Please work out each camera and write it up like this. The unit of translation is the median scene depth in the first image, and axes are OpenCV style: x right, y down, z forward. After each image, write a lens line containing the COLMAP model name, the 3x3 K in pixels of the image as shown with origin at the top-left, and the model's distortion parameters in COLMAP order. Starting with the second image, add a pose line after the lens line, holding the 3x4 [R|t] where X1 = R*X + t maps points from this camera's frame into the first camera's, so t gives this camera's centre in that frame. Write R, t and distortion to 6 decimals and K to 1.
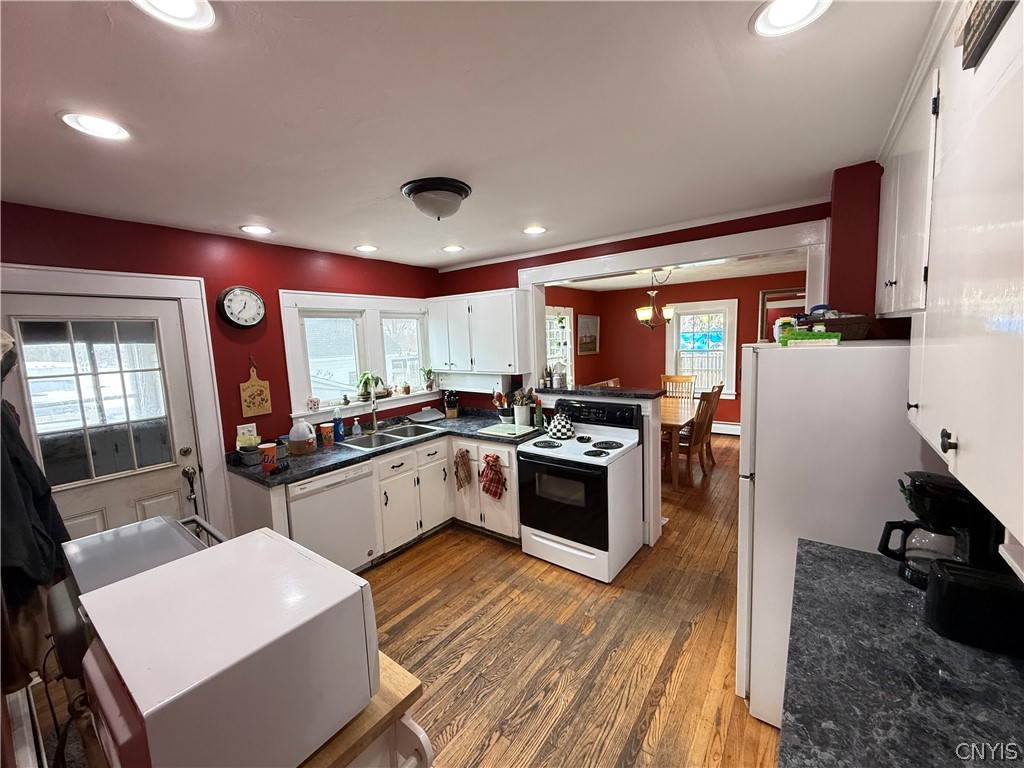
lens RADIAL K [[406.8, 0, 509.8], [0, 406.8, 383.0], [0, 0, 1]] dist [-0.001545, -0.000357]
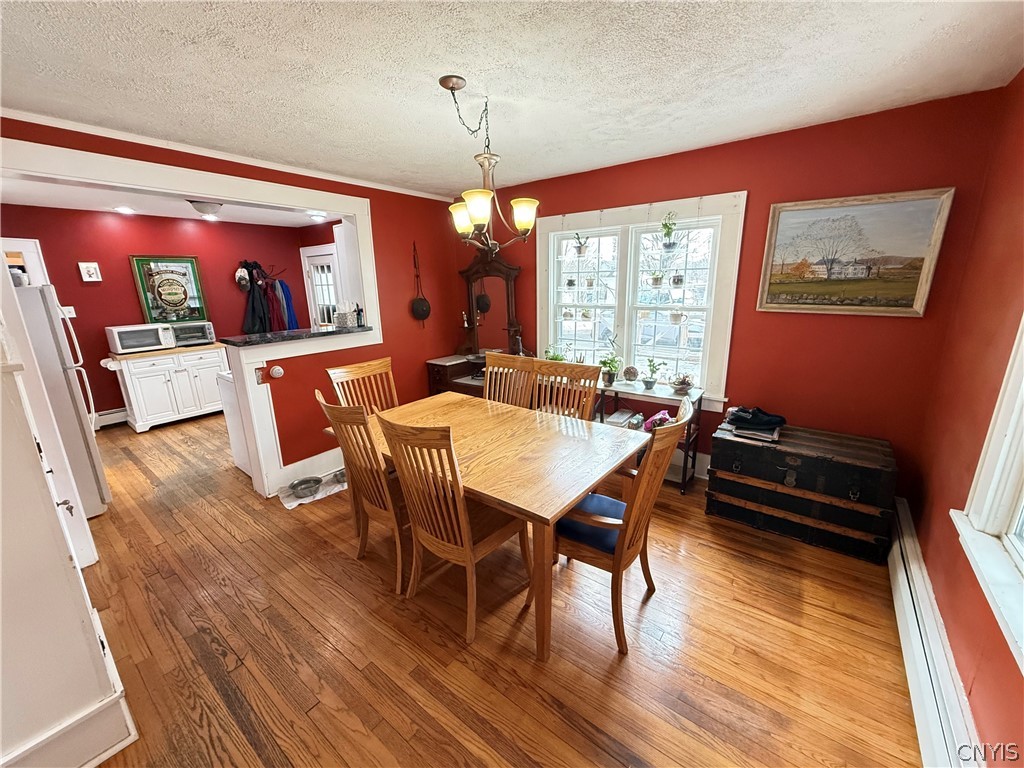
lens RADIAL K [[406.8, 0, 509.8], [0, 406.8, 383.0], [0, 0, 1]] dist [-0.001545, -0.000357]
pose [[-0.015919, 0.282192, -0.959226, 1.383459], [-0.089510, 0.955093, 0.282462, -0.218084], [0.995859, 0.090357, 0.010055, 1.789452]]
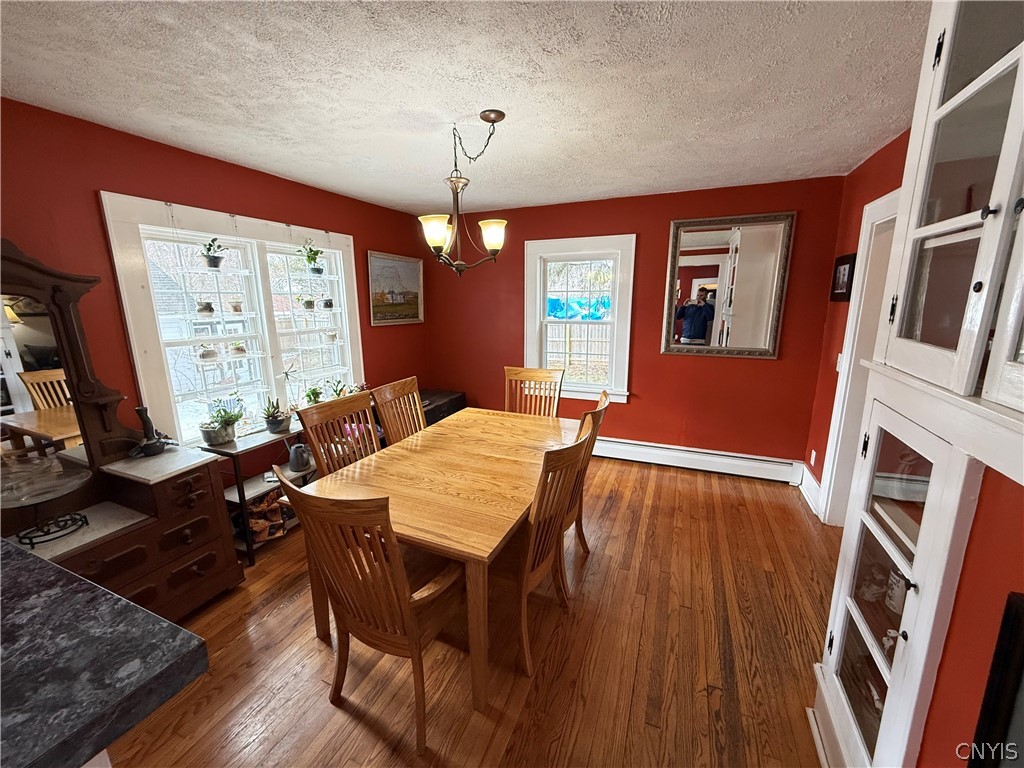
lens RADIAL K [[406.8, 0, 509.8], [0, 406.8, 383.0], [0, 0, 1]] dist [-0.001545, -0.000357]
pose [[0.972561, -0.017155, 0.232013, 0.523960], [-0.003790, 0.995977, 0.089527, -0.097919], [-0.232616, -0.087950, 0.968584, 0.976888]]
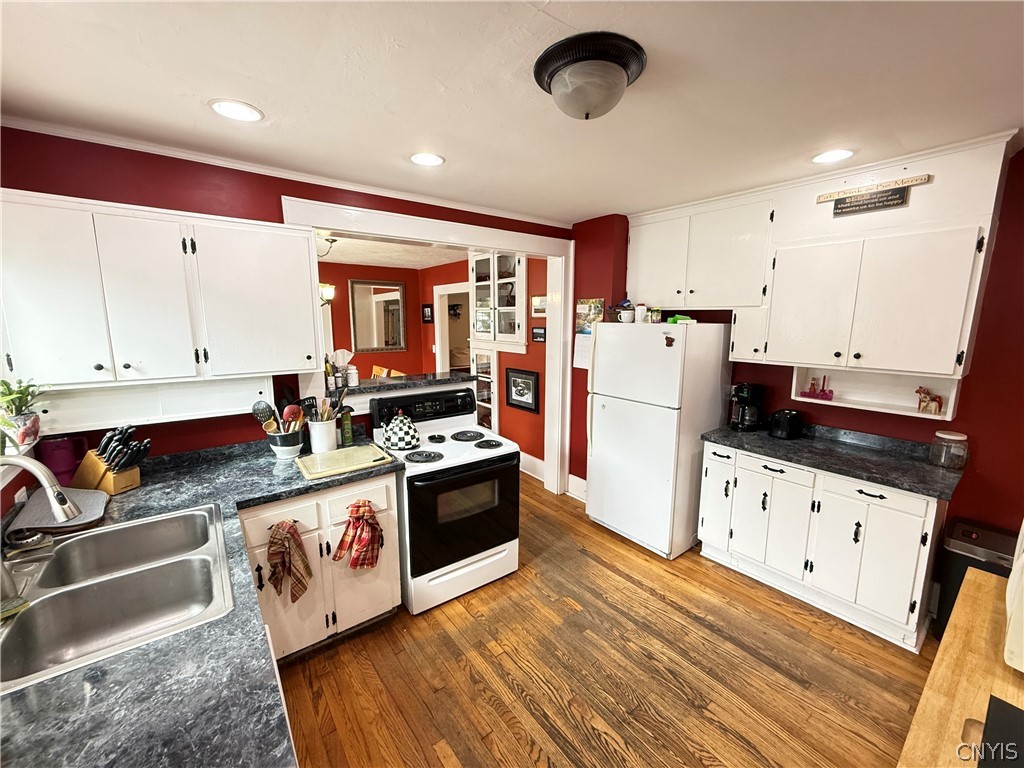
lens RADIAL K [[406.8, 0, 509.8], [0, 406.8, 383.0], [0, 0, 1]] dist [-0.001545, -0.000357]
pose [[0.275022, -0.115244, 0.954506, -0.613315], [0.096848, 0.991061, 0.091752, -0.039480], [-0.956548, 0.067208, 0.283724, 0.679373]]
